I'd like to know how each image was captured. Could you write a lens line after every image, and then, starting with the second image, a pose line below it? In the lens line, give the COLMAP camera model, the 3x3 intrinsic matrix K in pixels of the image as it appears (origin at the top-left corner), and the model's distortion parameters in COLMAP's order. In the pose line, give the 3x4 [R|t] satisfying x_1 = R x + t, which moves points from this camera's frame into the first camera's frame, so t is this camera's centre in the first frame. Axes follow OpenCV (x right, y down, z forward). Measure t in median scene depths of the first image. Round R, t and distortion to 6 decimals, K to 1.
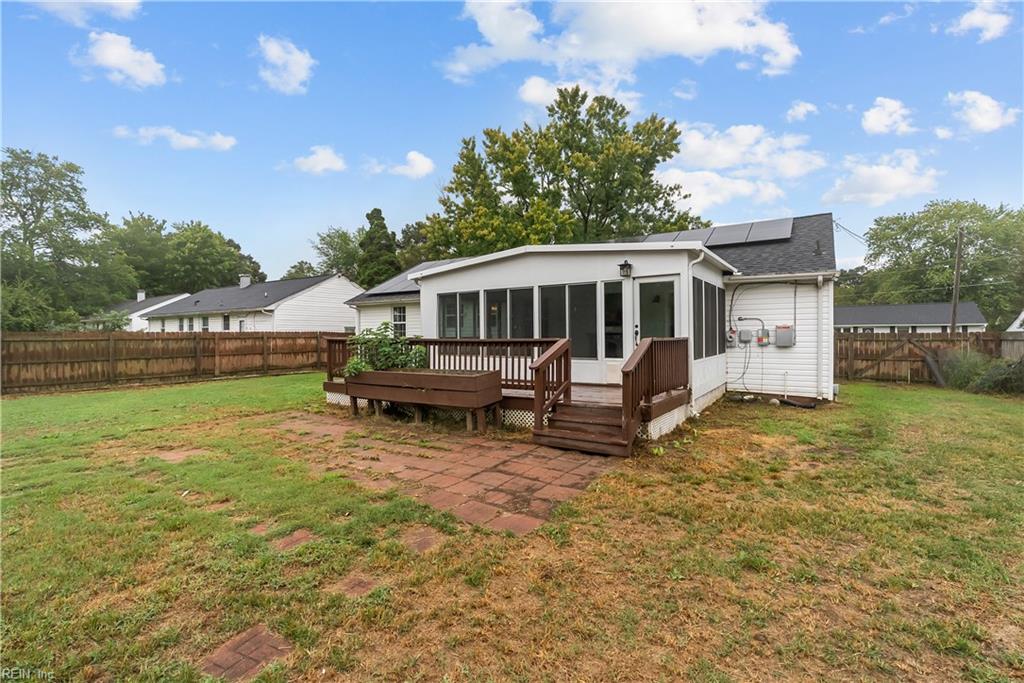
lens RADIAL K [[468.2, 0, 507.9], [0, 468.2, 336.6], [0, 0, 1]] dist [-0.002524, -0.000225]
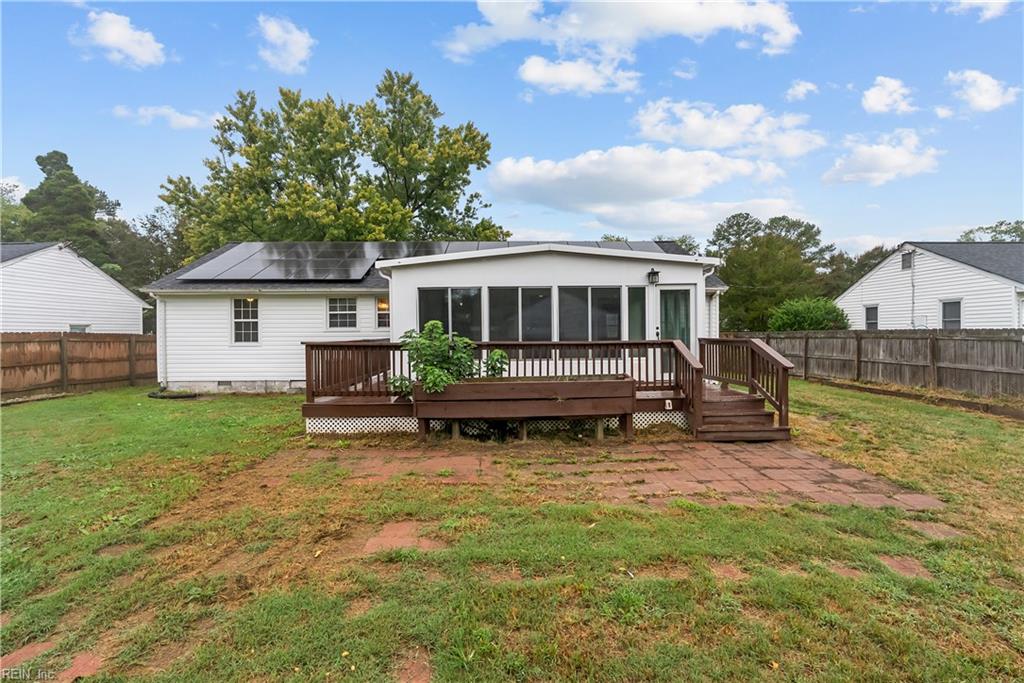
lens RADIAL K [[468.2, 0, 507.9], [0, 468.2, 336.6], [0, 0, 1]] dist [-0.002524, -0.000225]
pose [[0.816965, -0.008108, 0.576630, -0.598085], [0.006267, 0.999967, 0.005181, -0.008450], [-0.576653, -0.000619, 0.816989, 0.261185]]
